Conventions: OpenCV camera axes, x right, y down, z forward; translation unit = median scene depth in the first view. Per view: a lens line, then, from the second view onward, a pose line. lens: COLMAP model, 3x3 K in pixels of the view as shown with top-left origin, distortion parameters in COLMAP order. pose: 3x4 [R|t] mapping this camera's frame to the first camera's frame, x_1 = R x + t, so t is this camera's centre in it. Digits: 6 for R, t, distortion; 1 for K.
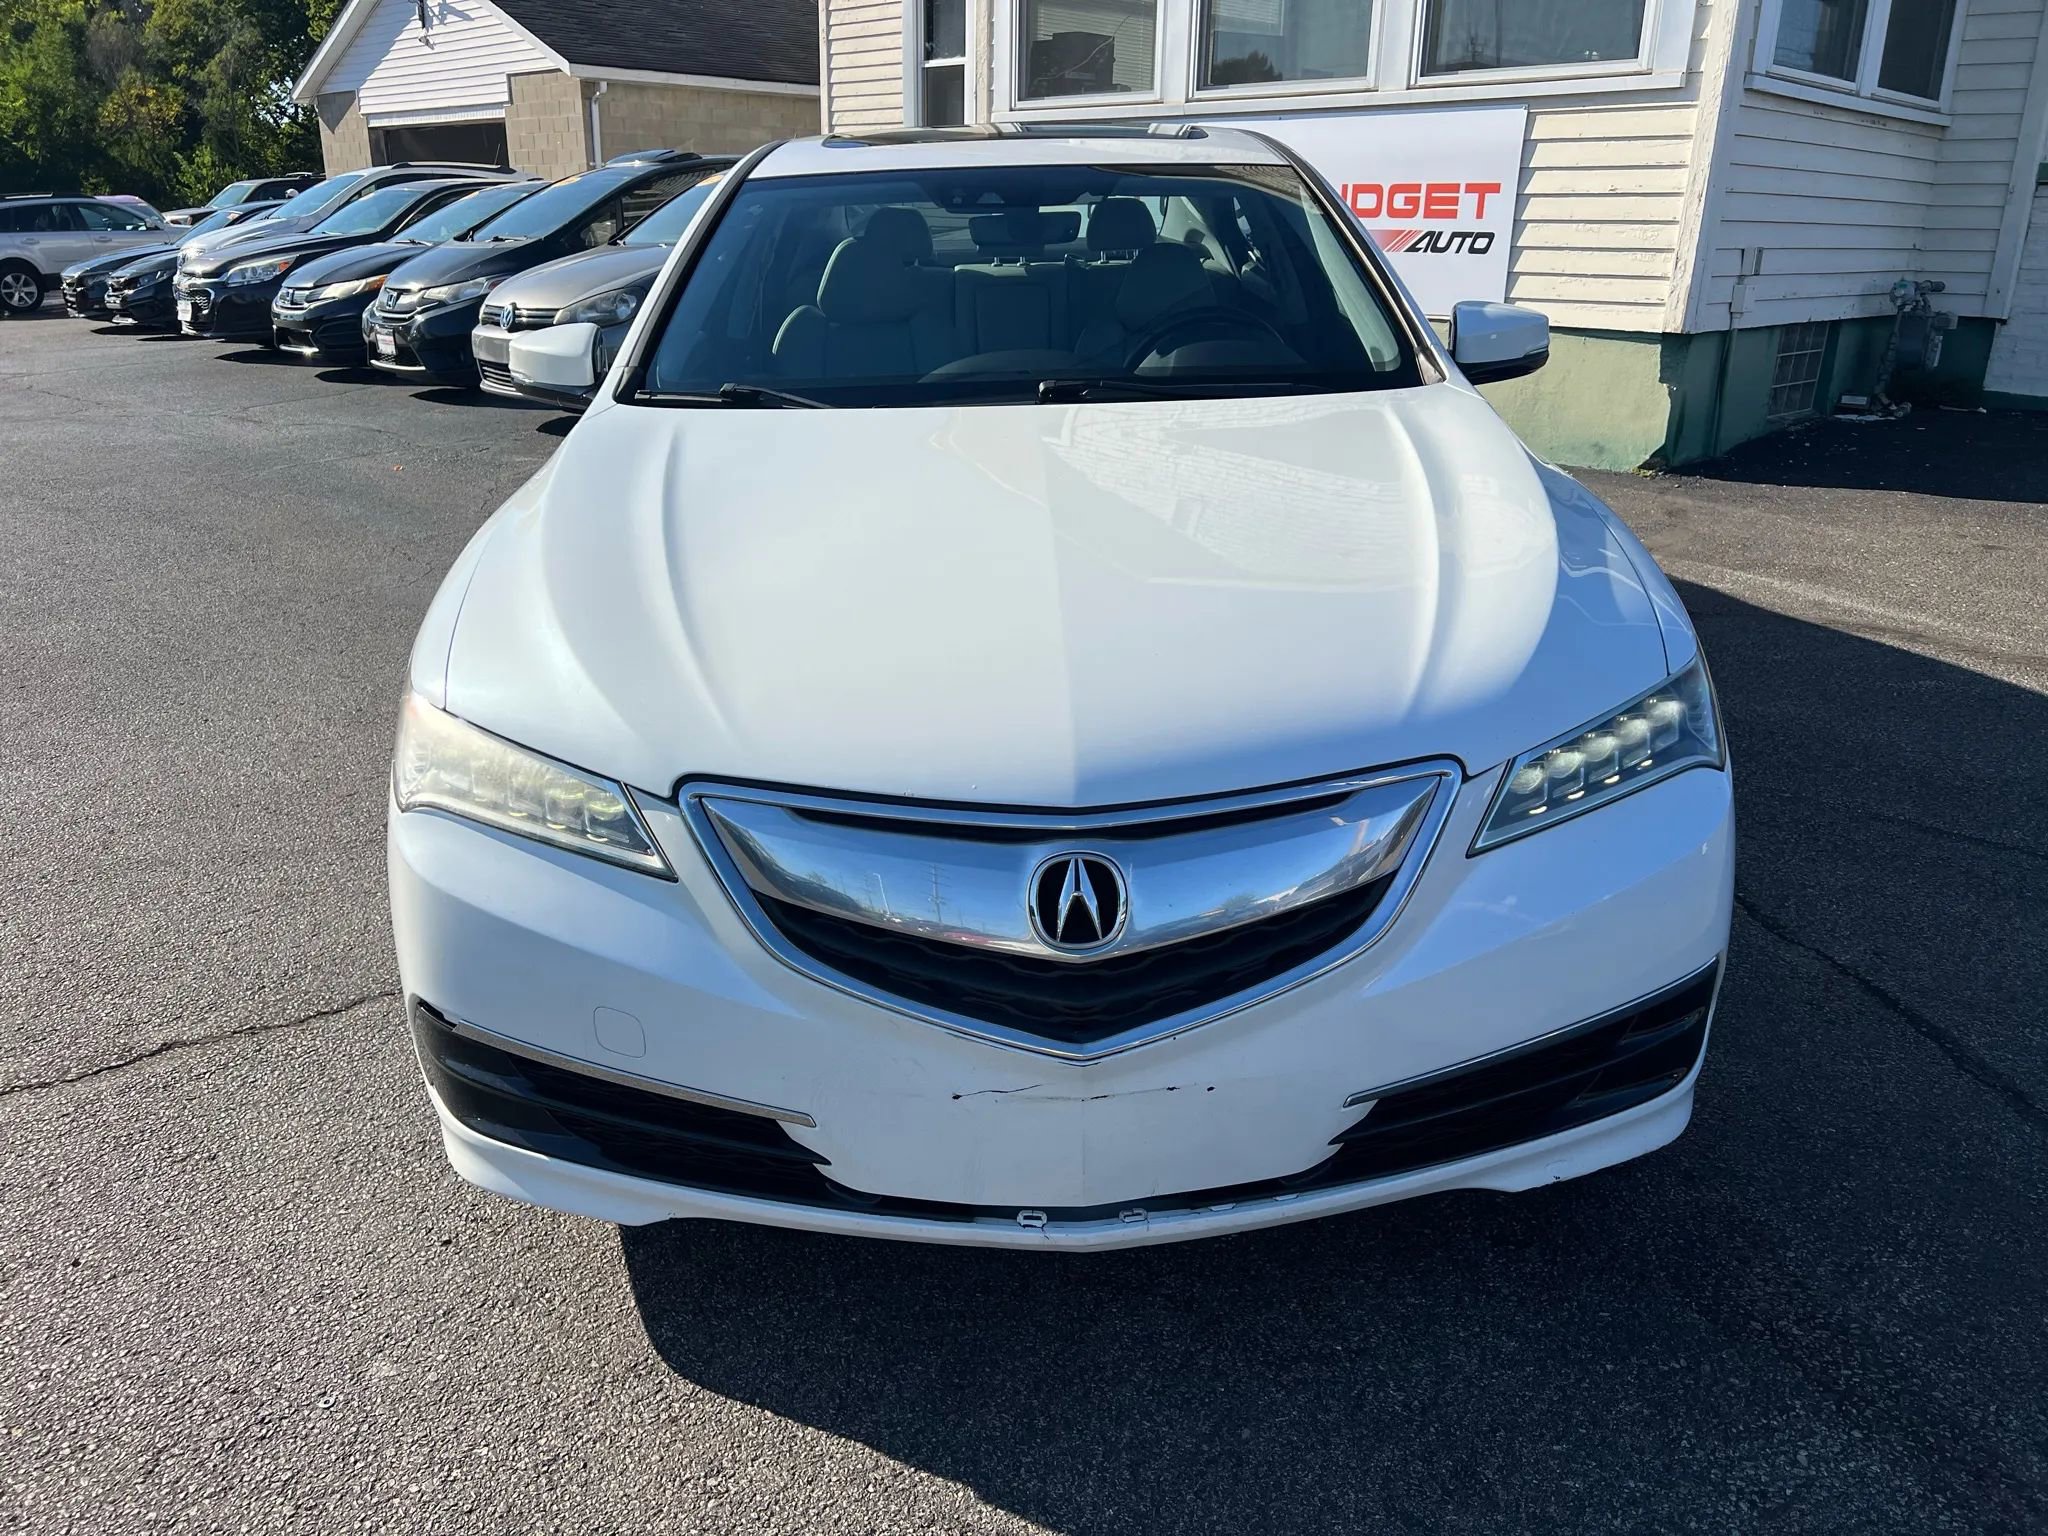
lens RADIAL K [[1565.7, 0, 1022.3], [0, 1565.7, 793.4], [0, 0, 1]] dist [0.059129, -0.068210]
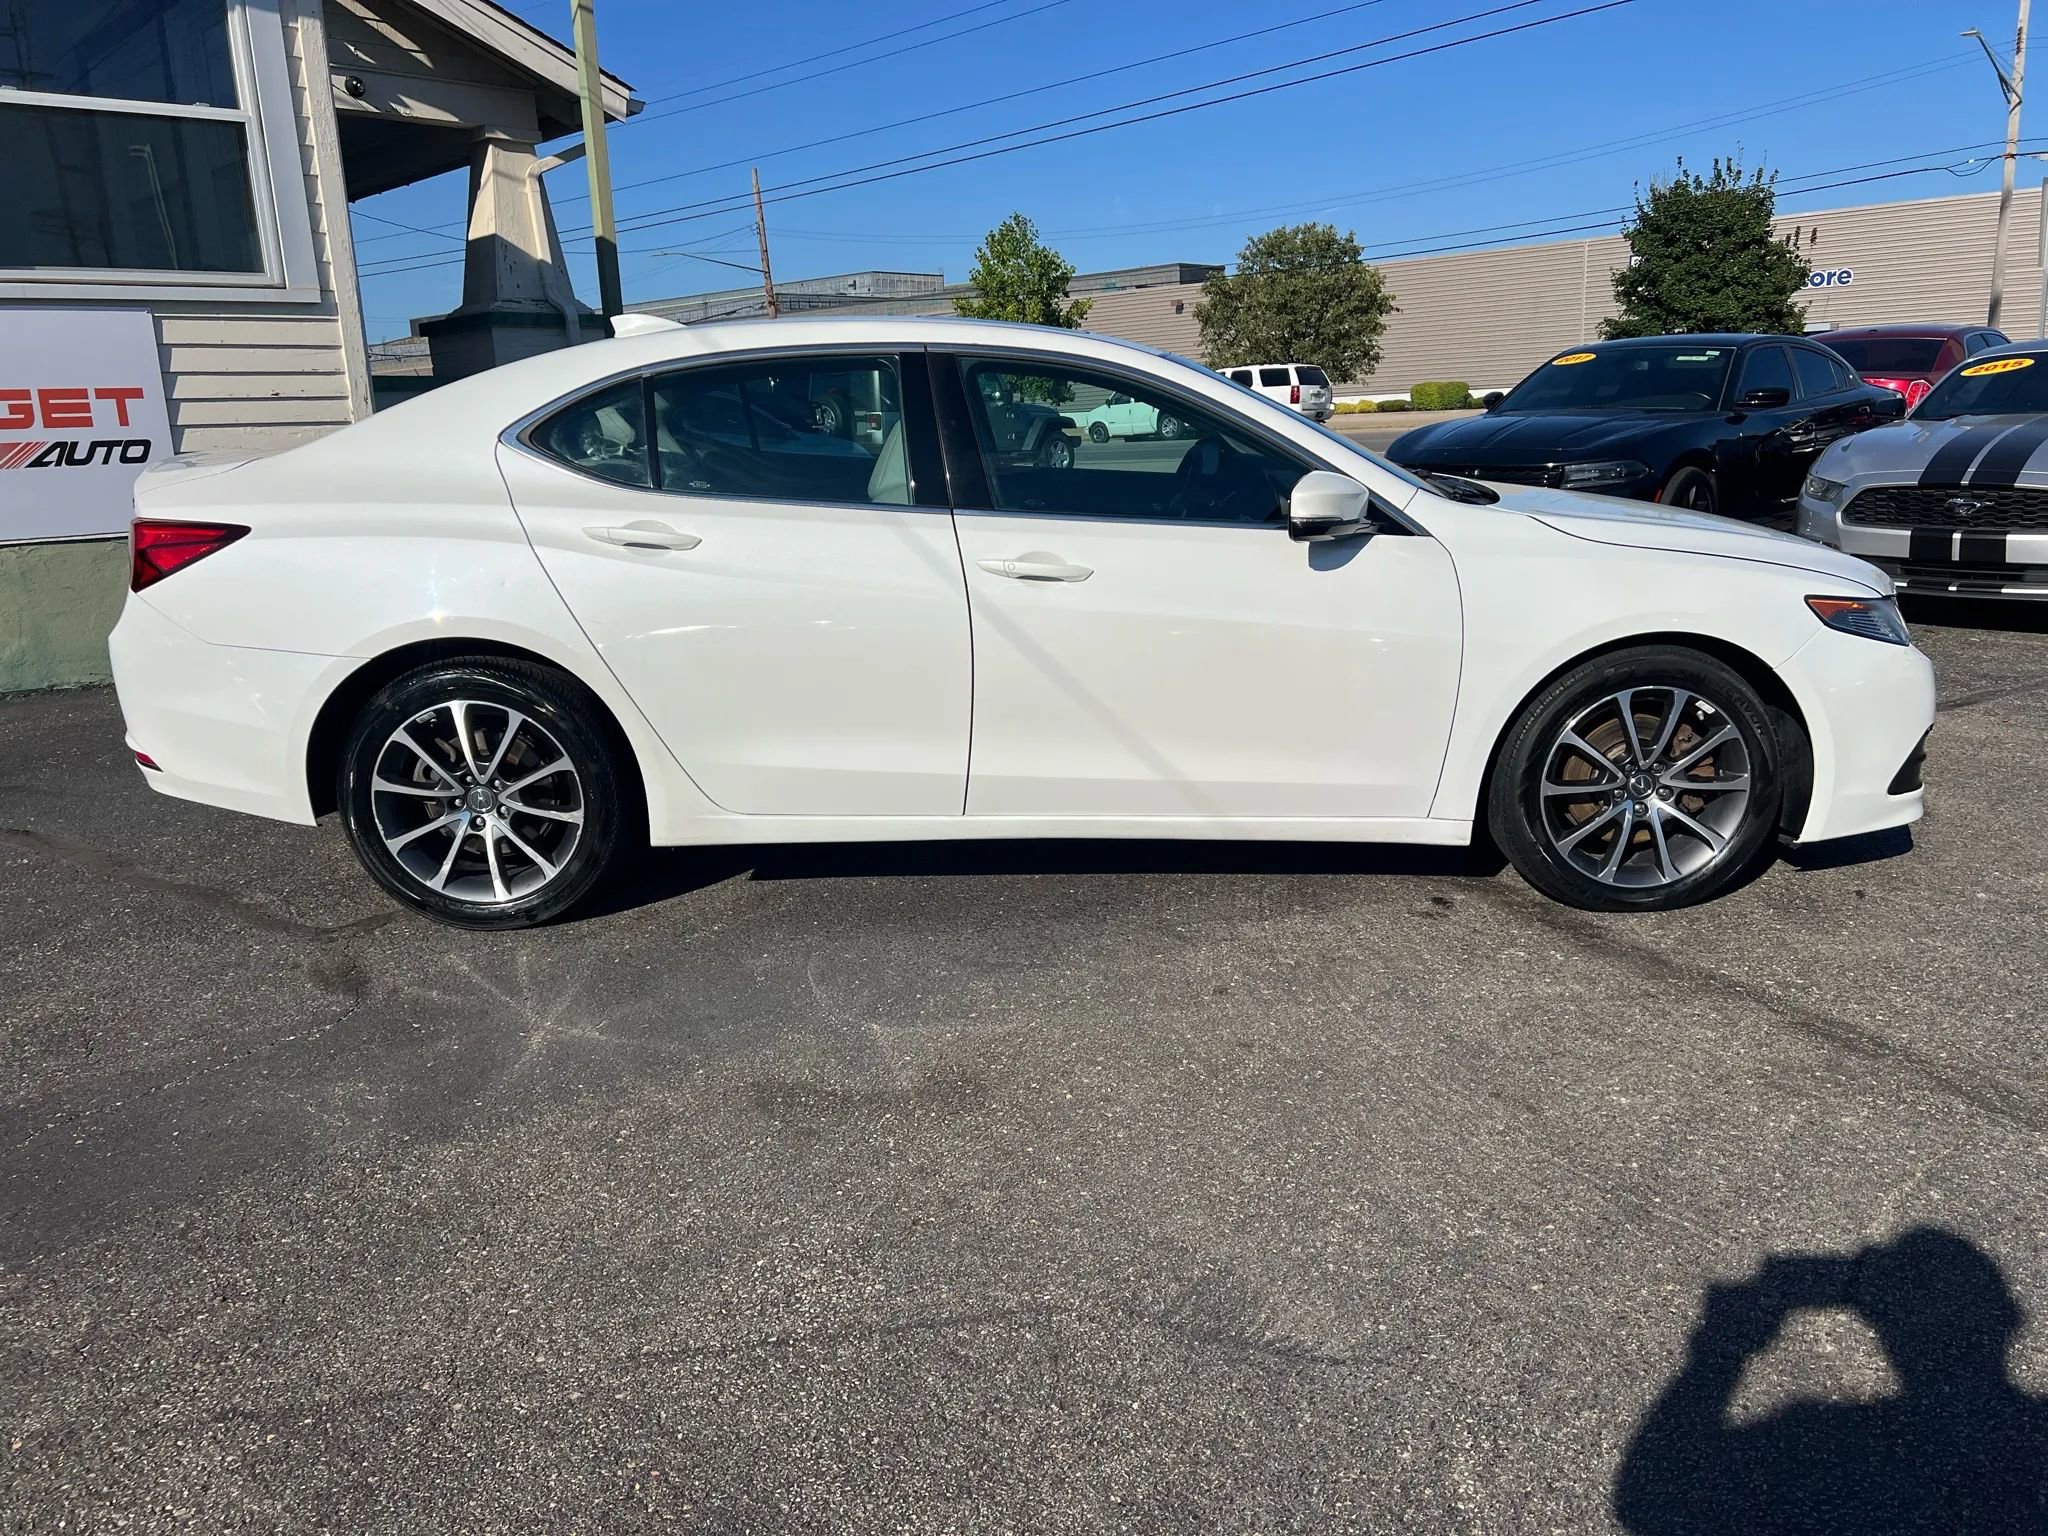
lens RADIAL K [[1583.8, 0, 1040.2], [0, 1583.8, 772.4], [0, 0, 1]] dist [0.011637, -0.003433]
pose [[-0.014493, -0.228221, 0.973501, -2.363838], [0.372406, 0.902325, 0.217079, -0.687682], [-0.927957, 0.365684, 0.071913, 1.916638]]
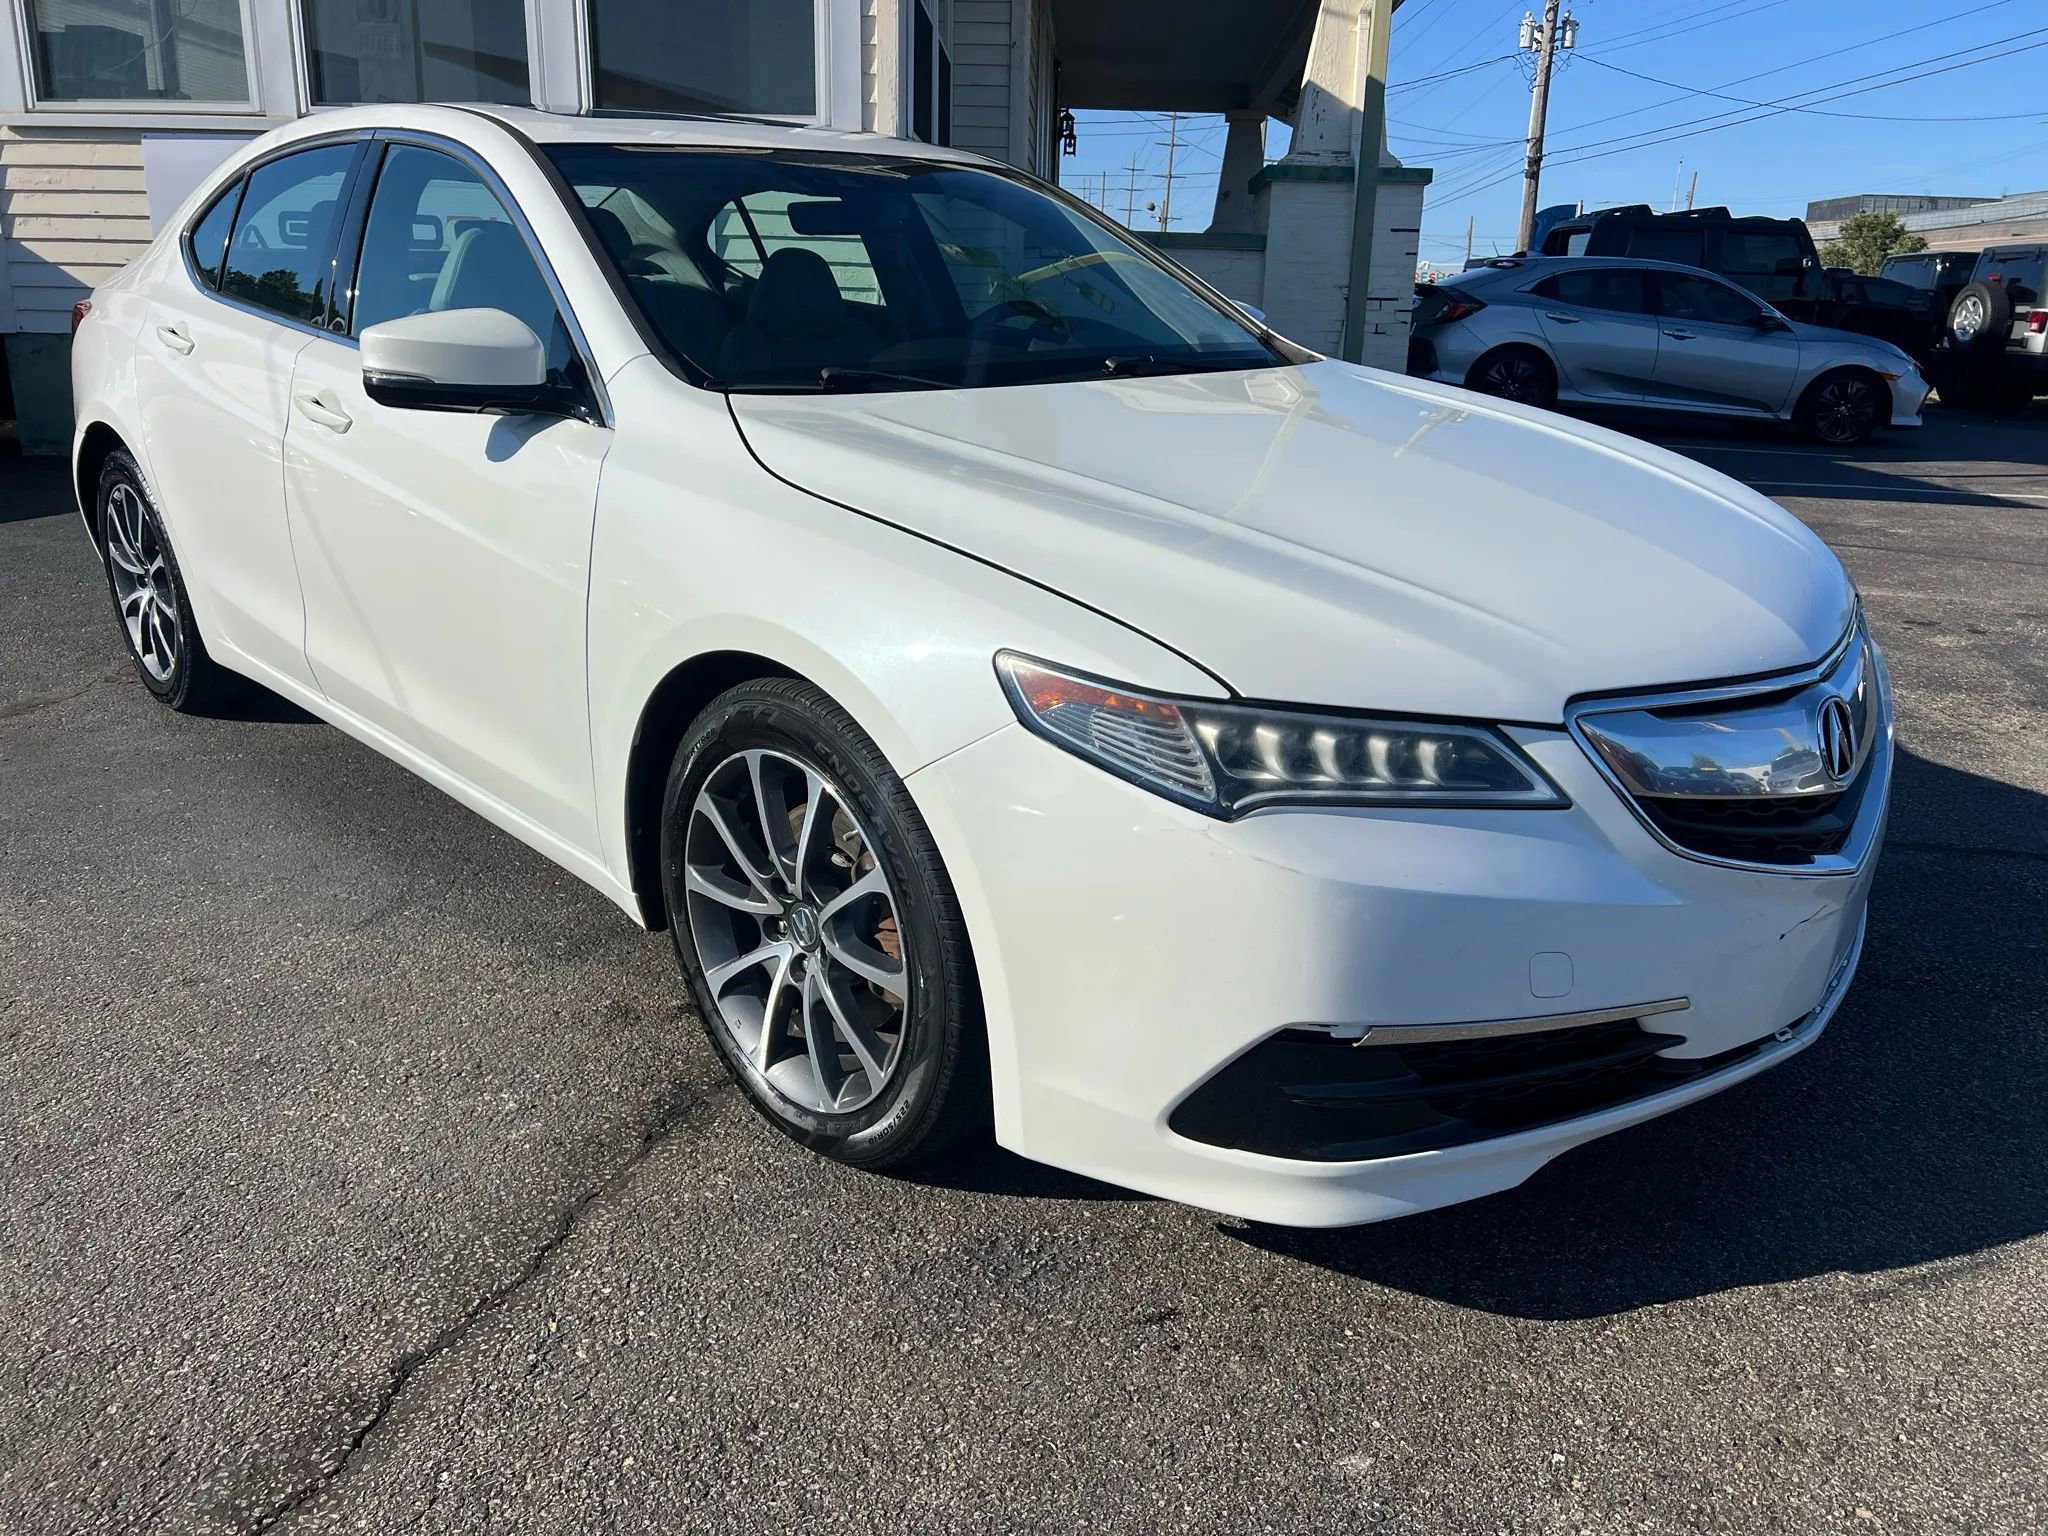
lens RADIAL K [[1572.7, 0, 1043.4], [0, 1572.7, 760.9], [0, 0, 1]] dist [0.068338, -0.082388]
pose [[0.727003, -0.177441, 0.663311, -1.026414], [0.214930, 0.976294, 0.025599, -0.064677], [-0.652129, 0.123955, 0.747906, 0.418931]]
